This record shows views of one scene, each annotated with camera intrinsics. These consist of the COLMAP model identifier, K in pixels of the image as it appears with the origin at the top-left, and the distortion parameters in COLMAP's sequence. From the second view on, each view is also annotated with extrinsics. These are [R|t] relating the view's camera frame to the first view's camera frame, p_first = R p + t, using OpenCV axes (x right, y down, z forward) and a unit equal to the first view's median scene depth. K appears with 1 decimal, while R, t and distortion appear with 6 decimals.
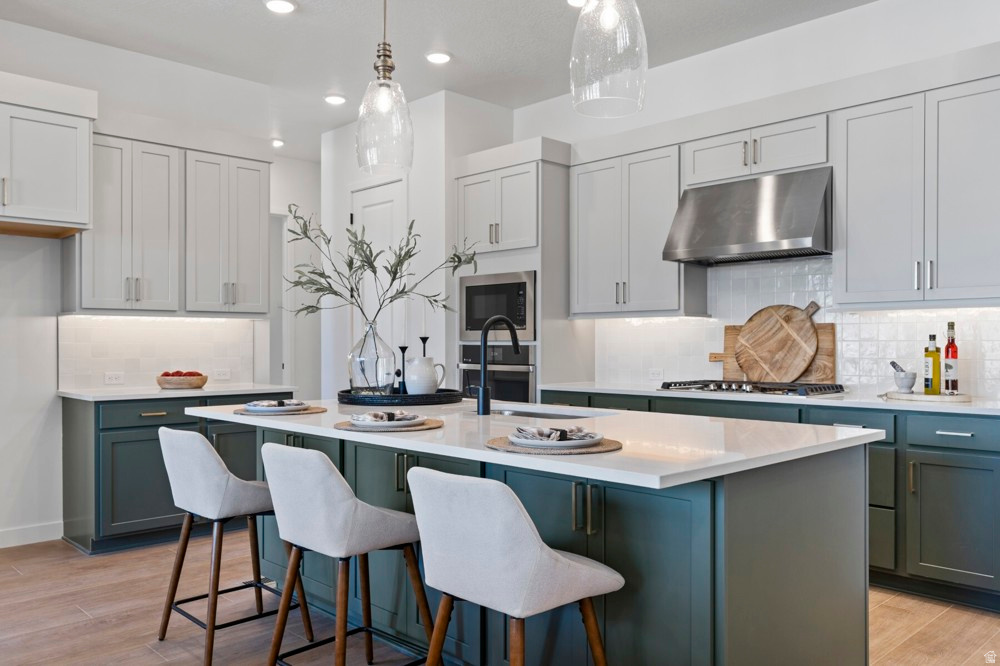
lens RADIAL K [[786.1, 0, 496.2], [0, 786.1, 340.2], [0, 0, 1]] dist [0.006882, 0.002265]
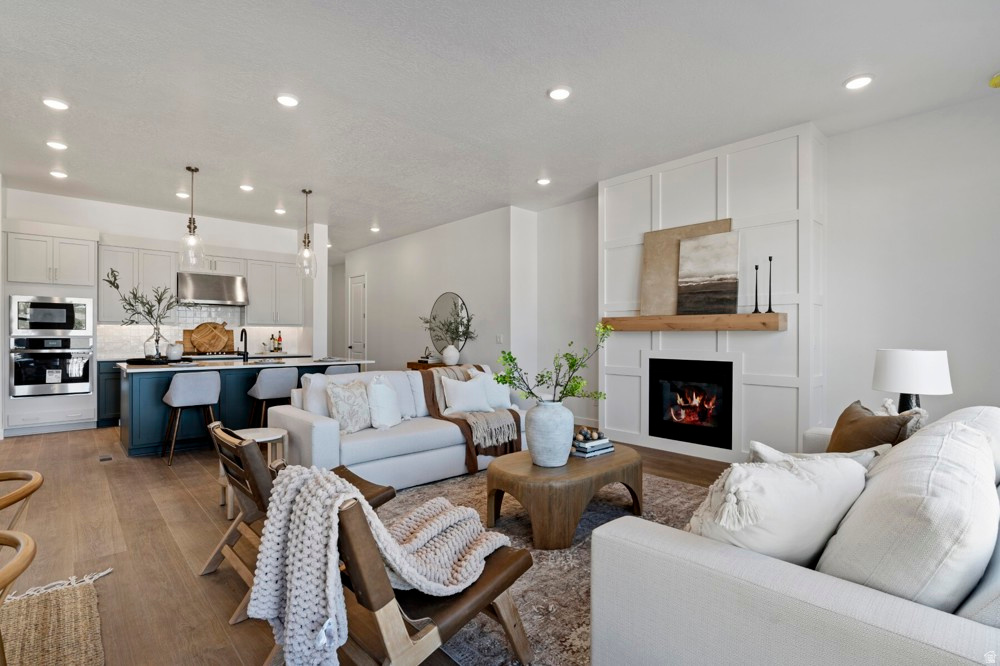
lens RADIAL K [[487.1, 0, 503.5], [0, 487.1, 334.1], [0, 0, 1]] dist [-0.001361, 0.000333]
pose [[0.022562, 0.003307, 0.999740, -1.282355], [-0.007112, 0.999970, -0.003147, -0.007635], [-0.999720, -0.007039, 0.022585, -0.019181]]
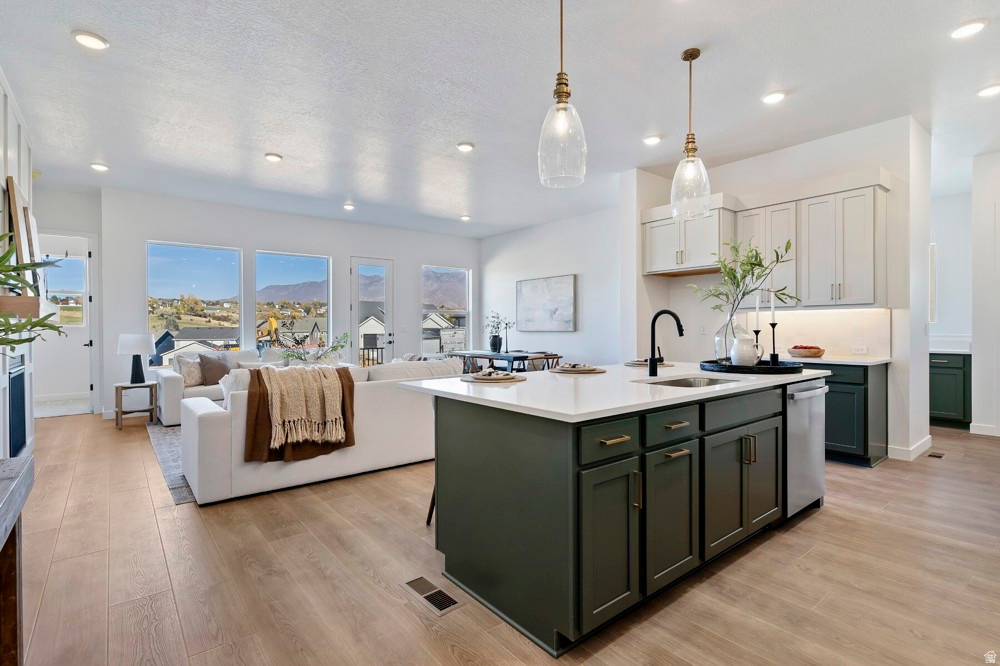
lens RADIAL K [[479.6, 0, 494.2], [0, 479.6, 328.7], [0, 0, 1]] dist [-0.000840, -0.000504]
pose [[-0.100966, 0.003327, -0.994884, 0.631636], [0.005430, 0.999981, 0.002793, 0.000227], [0.994875, -0.005121, -0.100982, 0.543054]]
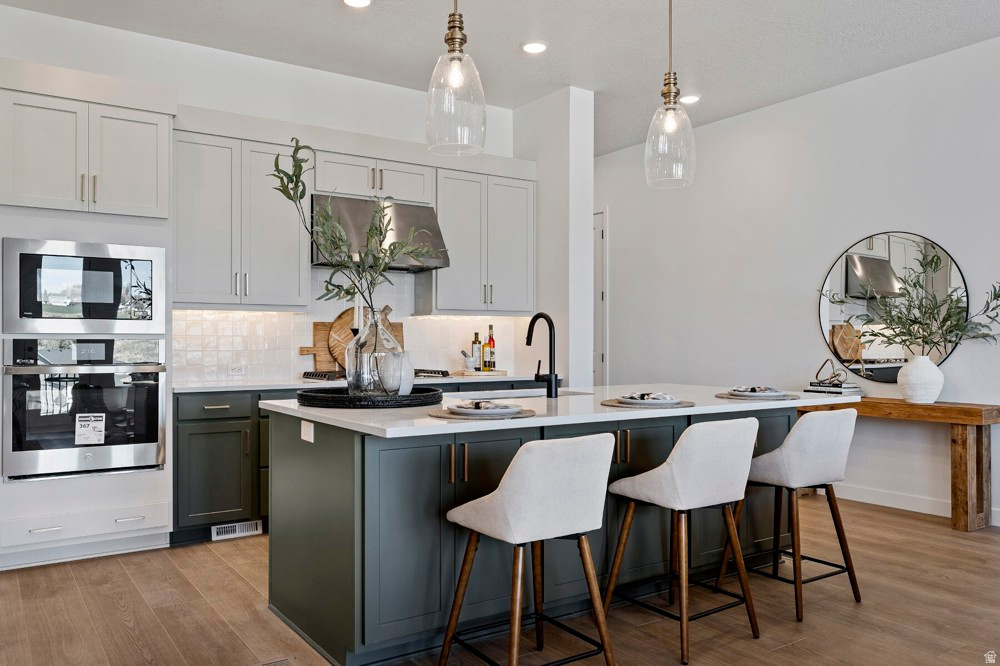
lens RADIAL K [[786.1, 0, 501.9], [0, 786.1, 326.5], [0, 0, 1]] dist [0.006882, 0.002265]
pose [[0.163946, 0.020130, 0.986264, -0.812233], [-0.002294, 0.999797, -0.020025, 0.009904], [-0.986467, 0.001021, 0.163959, 0.608066]]
